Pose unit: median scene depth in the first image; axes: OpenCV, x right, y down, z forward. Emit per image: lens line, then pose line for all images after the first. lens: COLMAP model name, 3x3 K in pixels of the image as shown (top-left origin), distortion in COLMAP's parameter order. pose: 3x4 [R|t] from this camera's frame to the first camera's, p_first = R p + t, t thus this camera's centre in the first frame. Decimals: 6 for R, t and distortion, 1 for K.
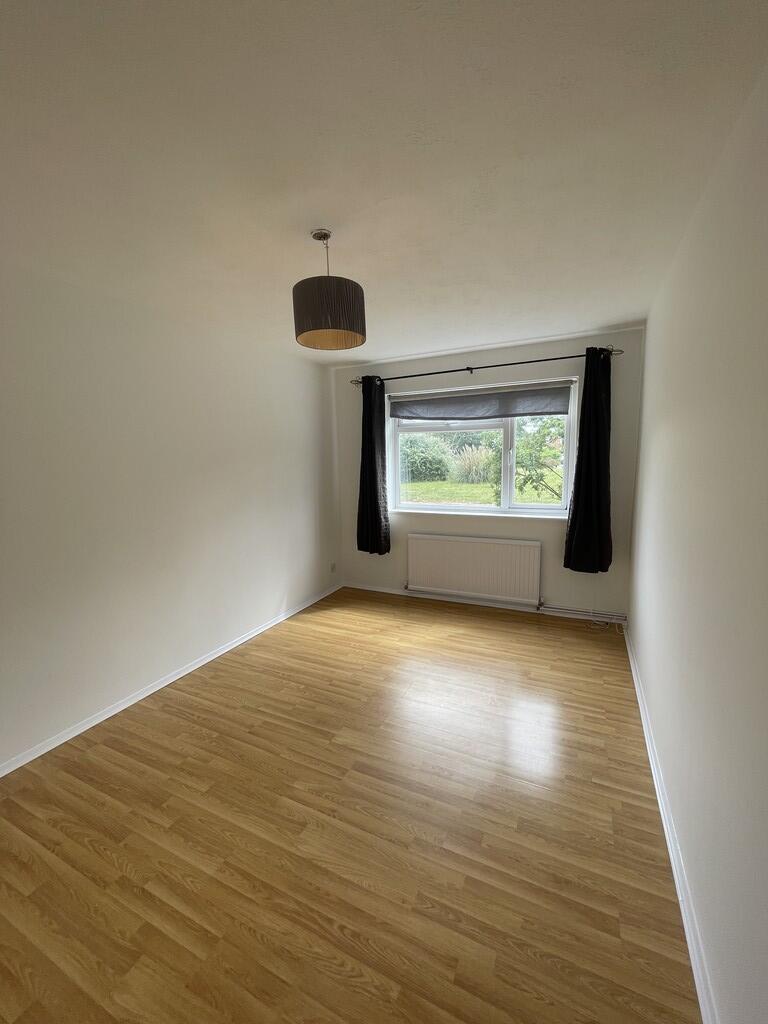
lens RADIAL K [[409.5, 0, 377.1], [0, 409.5, 511.8], [0, 0, 1]] dist [0.002814, 0.000152]
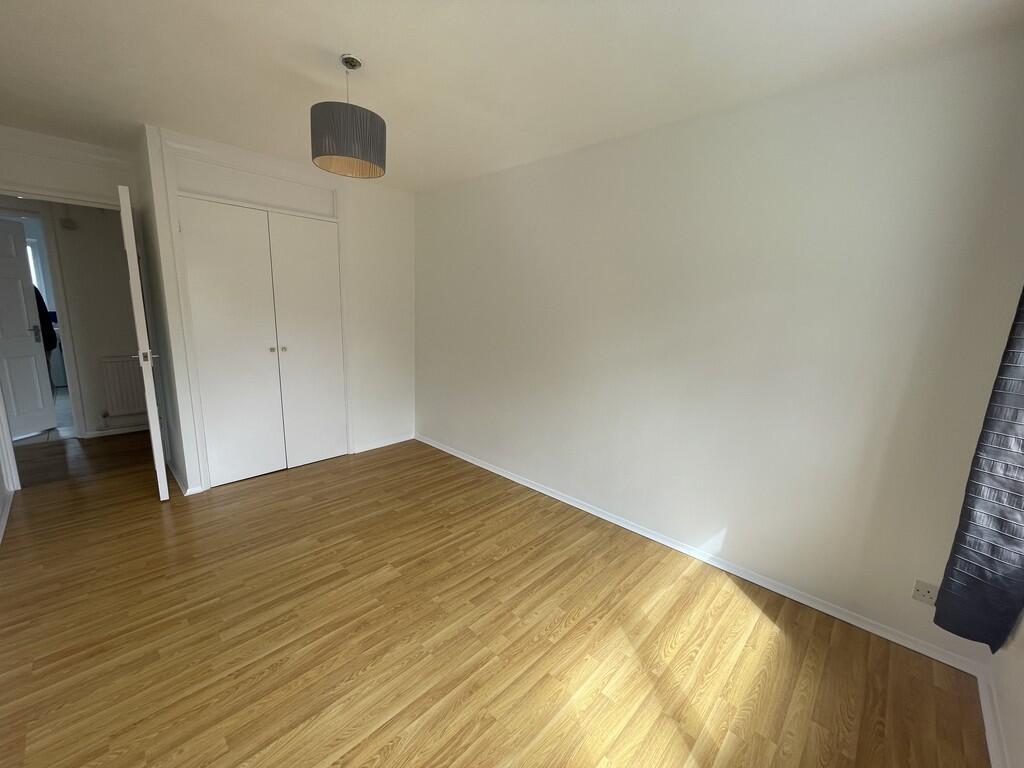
lens RADIAL K [[409.5, 0, 507.9], [0, 409.5, 381.5], [0, 0, 1]] dist [0.002814, 0.000152]
pose [[-0.286436, 0.189743, -0.939123, 0.603824], [-0.151746, 0.958837, 0.240009, -0.157058], [0.946006, 0.211255, -0.245853, 1.262954]]
